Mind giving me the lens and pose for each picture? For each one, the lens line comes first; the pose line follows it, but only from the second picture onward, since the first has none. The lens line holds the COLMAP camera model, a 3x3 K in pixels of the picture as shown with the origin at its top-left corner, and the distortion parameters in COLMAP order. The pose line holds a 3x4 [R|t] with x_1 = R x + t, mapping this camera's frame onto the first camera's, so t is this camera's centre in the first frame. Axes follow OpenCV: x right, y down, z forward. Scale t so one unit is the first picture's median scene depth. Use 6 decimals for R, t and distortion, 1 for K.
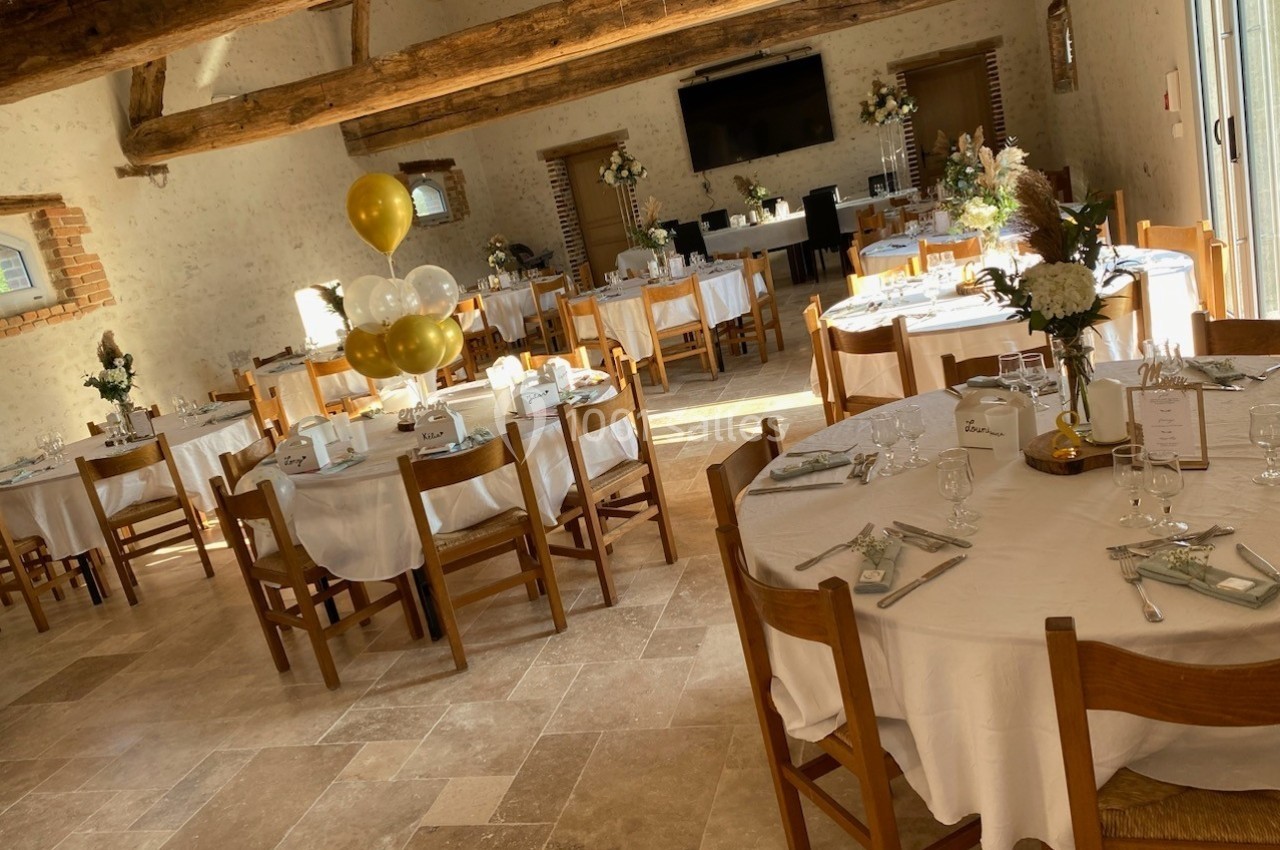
lens RADIAL K [[973.1, 0, 640.0], [0, 973.1, 425.0], [0, 0, 1]] dist [0.006434, -0.001724]
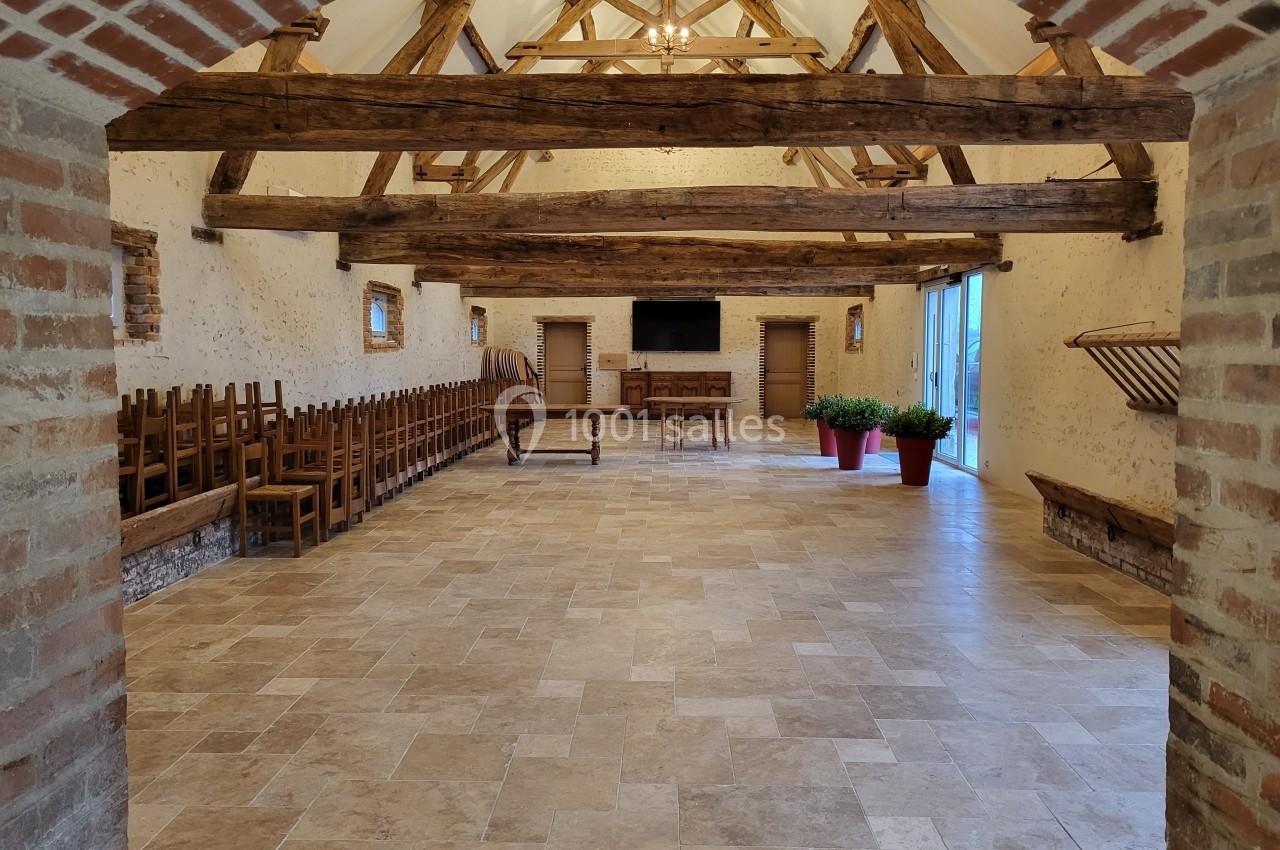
lens RADIAL K [[973.1, 0, 640.0], [0, 973.1, 425.0], [0, 0, 1]] dist [0.006434, -0.001724]
pose [[0.946920, 0.199590, 0.252005, -0.375814], [-0.146831, 0.965896, -0.213275, 0.236964], [-0.285978, 0.164952, 0.943932, -0.593293]]
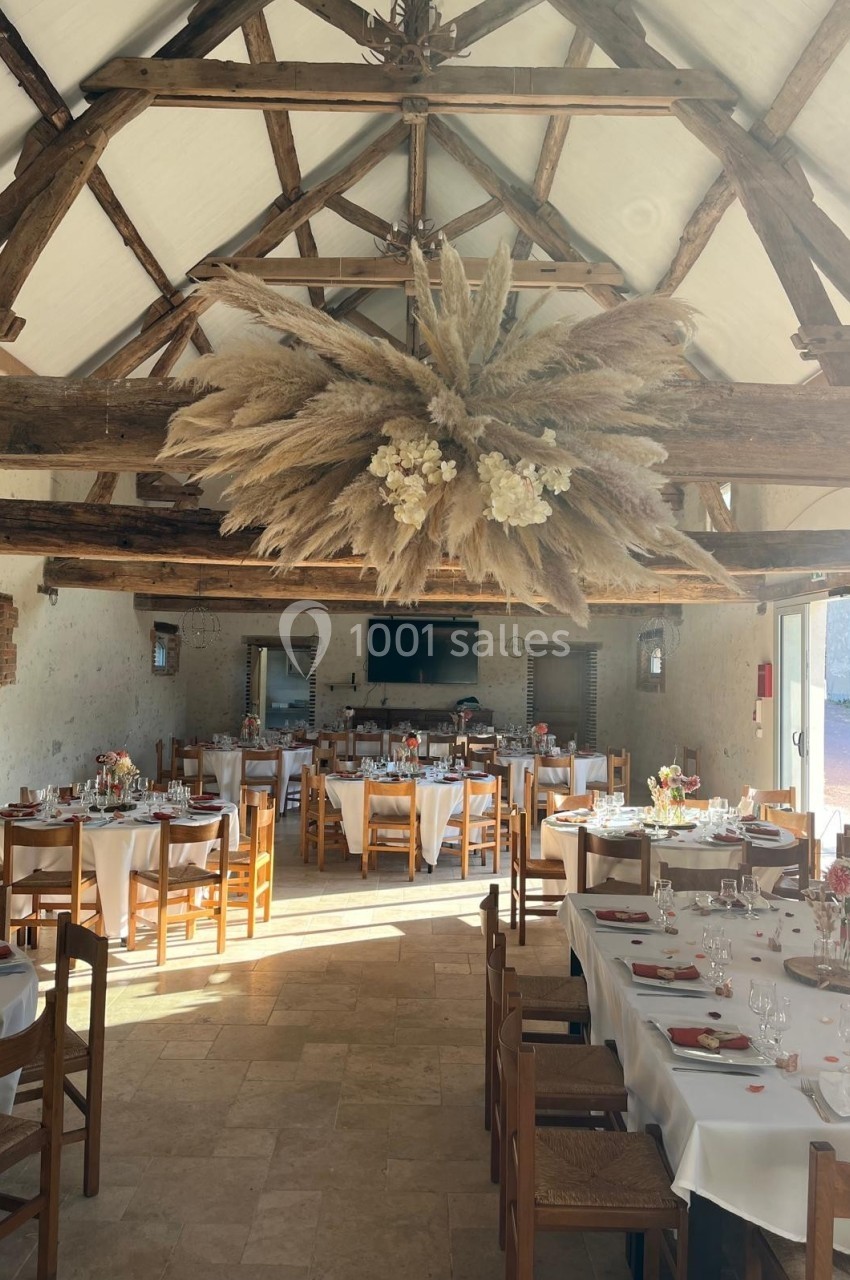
lens RADIAL K [[973.5, 0, 425.0], [0, 973.5, 640.0], [0, 0, 1]] dist [0.028169, -0.001238]
pose [[0.934324, 0.241178, 0.262436, -0.264132], [-0.151775, 0.935420, -0.319301, 0.097343], [-0.322496, 0.258500, 0.910590, -0.226409]]
